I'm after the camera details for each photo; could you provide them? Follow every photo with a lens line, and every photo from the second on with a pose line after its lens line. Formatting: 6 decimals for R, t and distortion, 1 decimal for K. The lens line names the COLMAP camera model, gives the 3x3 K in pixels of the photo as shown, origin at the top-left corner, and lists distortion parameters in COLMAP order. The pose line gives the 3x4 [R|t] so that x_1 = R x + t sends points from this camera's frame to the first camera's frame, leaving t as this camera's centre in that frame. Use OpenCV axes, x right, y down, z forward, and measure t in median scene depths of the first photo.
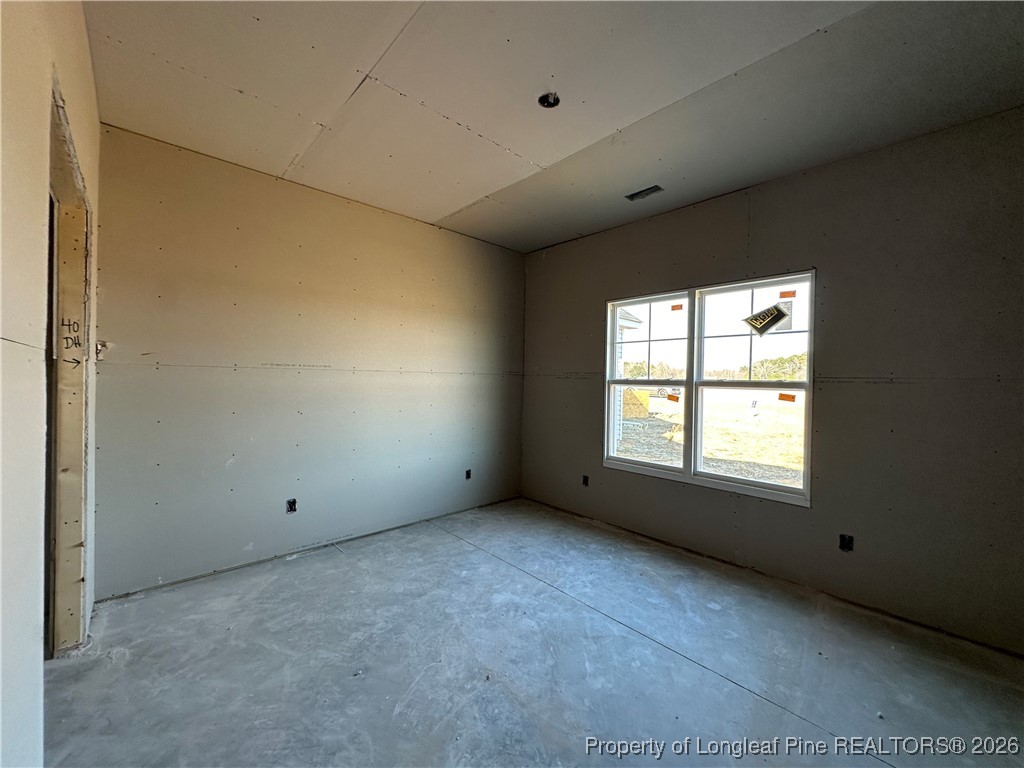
lens RADIAL K [[408.8, 0, 508.1], [0, 408.8, 388.2], [0, 0, 1]] dist [-0.005031, 0.001281]
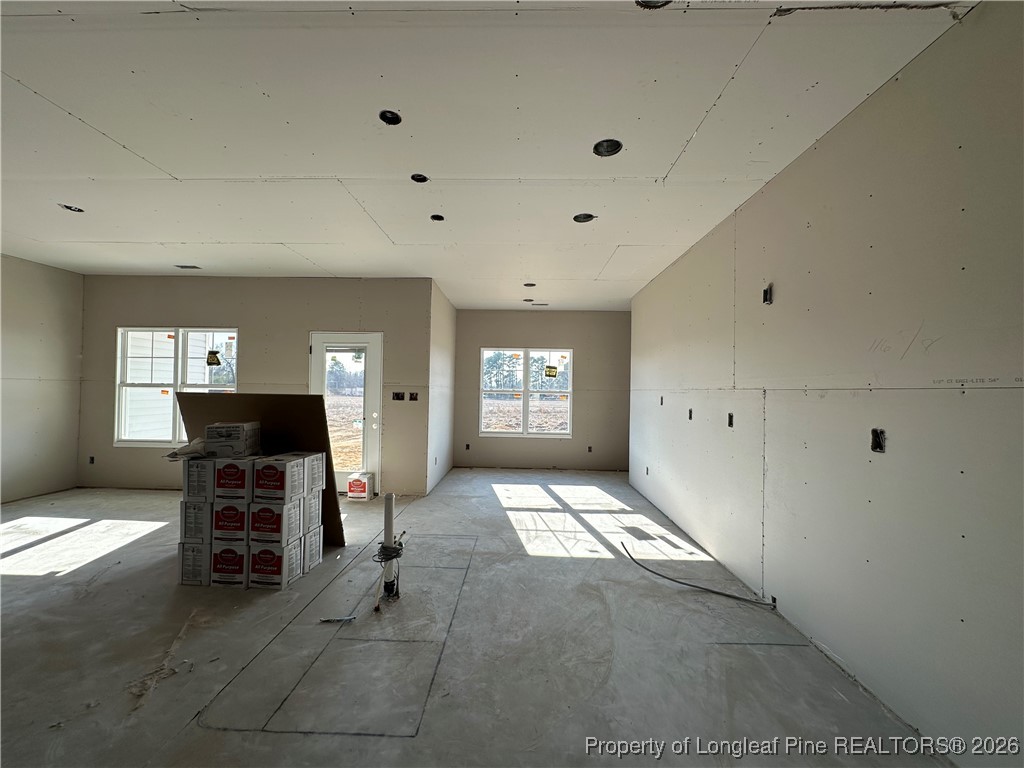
lens RADIAL K [[408.8, 0, 514.4], [0, 408.8, 385.4], [0, 0, 1]] dist [-0.005031, 0.001281]
pose [[0.691514, 0.001519, 0.722361, 0.200748], [0.015583, 0.999734, -0.017020, 0.034245], [-0.722195, 0.023026, 0.691306, -1.040668]]
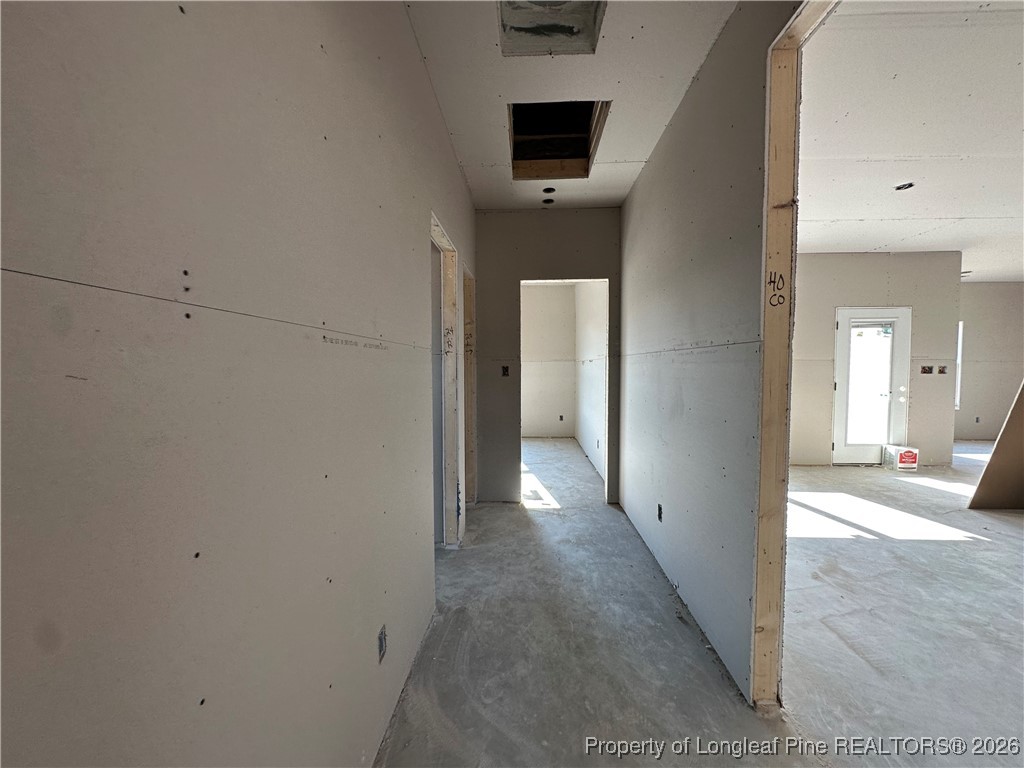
lens RADIAL K [[408.8, 0, 511.5], [0, 408.8, 384.0], [0, 0, 1]] dist [-0.005031, 0.001281]
pose [[0.699314, -0.047541, 0.713231, -1.219217], [0.032062, 0.998868, 0.035145, -0.010184], [-0.714095, -0.001709, 0.700047, 0.378415]]
